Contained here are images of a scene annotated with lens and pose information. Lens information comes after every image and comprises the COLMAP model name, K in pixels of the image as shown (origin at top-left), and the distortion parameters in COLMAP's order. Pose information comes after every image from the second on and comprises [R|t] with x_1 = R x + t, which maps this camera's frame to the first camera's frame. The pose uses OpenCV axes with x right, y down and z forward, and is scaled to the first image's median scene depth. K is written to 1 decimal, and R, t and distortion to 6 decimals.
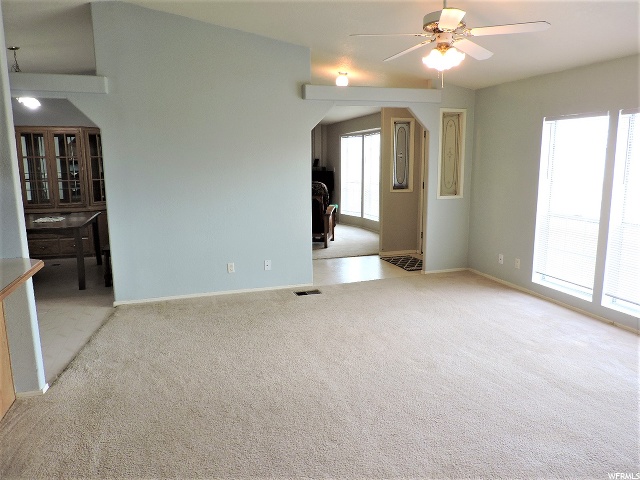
lens RADIAL K [[461.2, 0, 322.1], [0, 461.2, 238.6], [0, 0, 1]] dist [-0.010067, -0.002260]
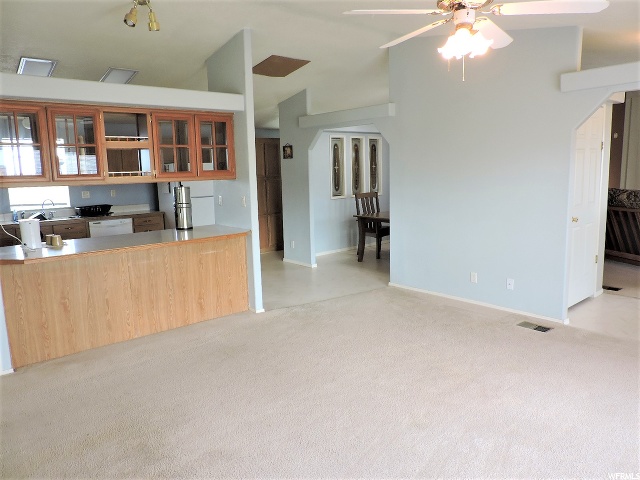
lens RADIAL K [[461.2, 0, 322.1], [0, 461.2, 238.6], [0, 0, 1]] dist [-0.010067, -0.002260]
pose [[0.364267, 0.135622, -0.921367, 0.624134], [-0.135546, 0.986525, 0.091624, -0.069509], [0.921378, 0.091512, 0.377741, 0.359616]]
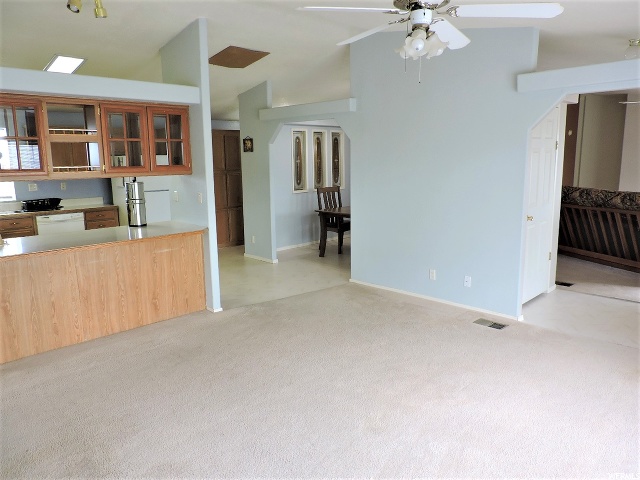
lens RADIAL K [[461.2, 0, 322.1], [0, 461.2, 238.6], [0, 0, 1]] dist [-0.010067, -0.002260]
pose [[0.432272, 0.155041, -0.888315, 0.612141], [-0.142664, 0.984460, 0.102398, -0.086523], [0.890386, 0.082467, 0.447673, 0.376541]]
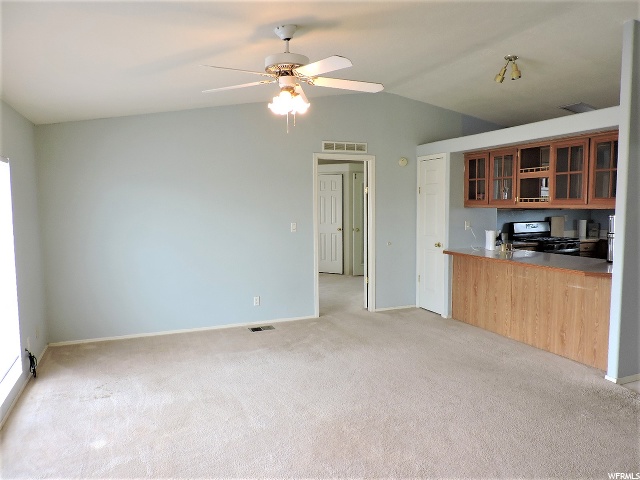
lens RADIAL K [[461.2, 0, 322.1], [0, 461.2, 238.6], [0, 0, 1]] dist [-0.010067, -0.002260]
pose [[-0.997803, 0.016931, -0.064043, 0.160055], [0.000710, 0.969462, 0.245242, -0.237899], [0.066240, 0.244658, -0.967344, 1.377538]]
